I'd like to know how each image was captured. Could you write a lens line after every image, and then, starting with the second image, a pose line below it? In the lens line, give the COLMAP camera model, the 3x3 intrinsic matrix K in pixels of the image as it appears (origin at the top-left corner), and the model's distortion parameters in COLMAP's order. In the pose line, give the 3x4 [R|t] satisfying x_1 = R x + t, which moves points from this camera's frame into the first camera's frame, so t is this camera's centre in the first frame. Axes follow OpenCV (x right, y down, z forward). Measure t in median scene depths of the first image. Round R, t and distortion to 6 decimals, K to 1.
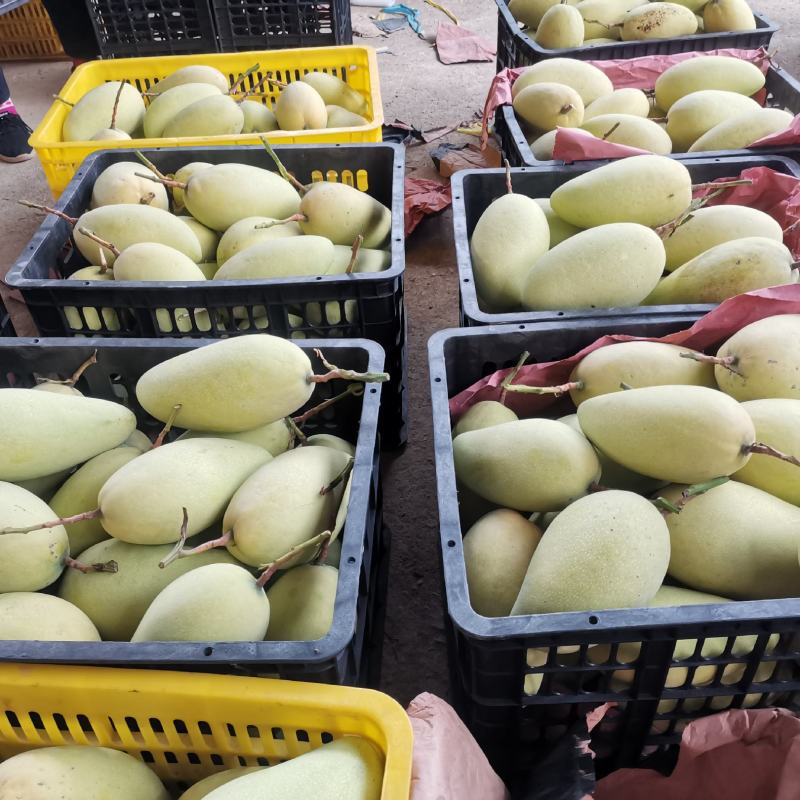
lens RADIAL K [[811.3, 0, 412.9], [0, 811.3, 399.0], [0, 0, 1]] dist [0.114899, -0.142304]
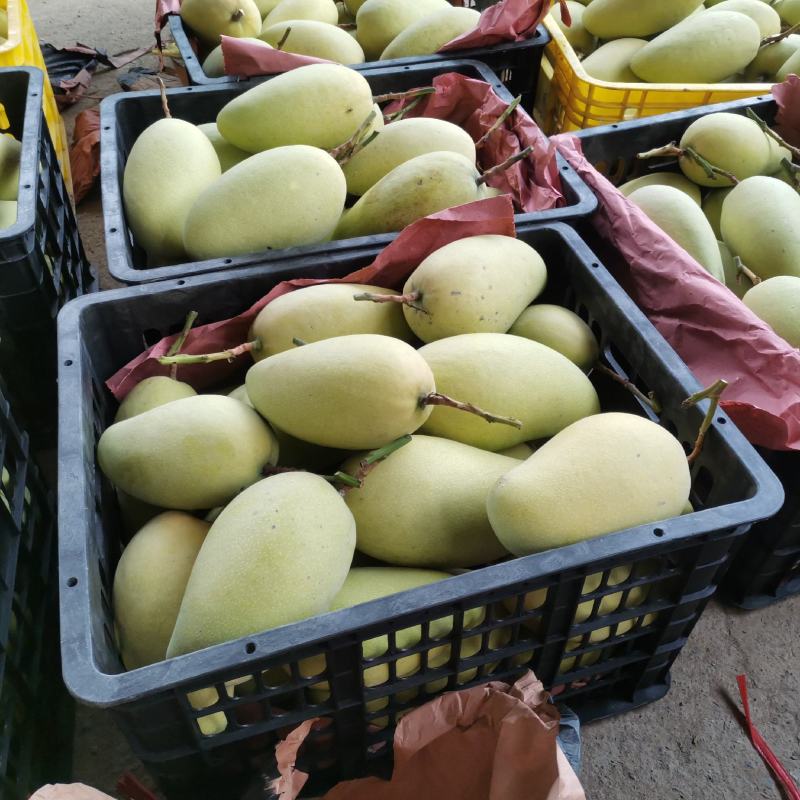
lens RADIAL K [[811.3, 0, 412.9], [0, 811.3, 399.0], [0, 0, 1]] dist [0.114899, -0.142304]
pose [[0.963581, -0.149269, 0.221879, 0.159223], [0.131996, 0.987081, 0.090823, -0.016297], [-0.232569, -0.058228, 0.970835, 0.134915]]
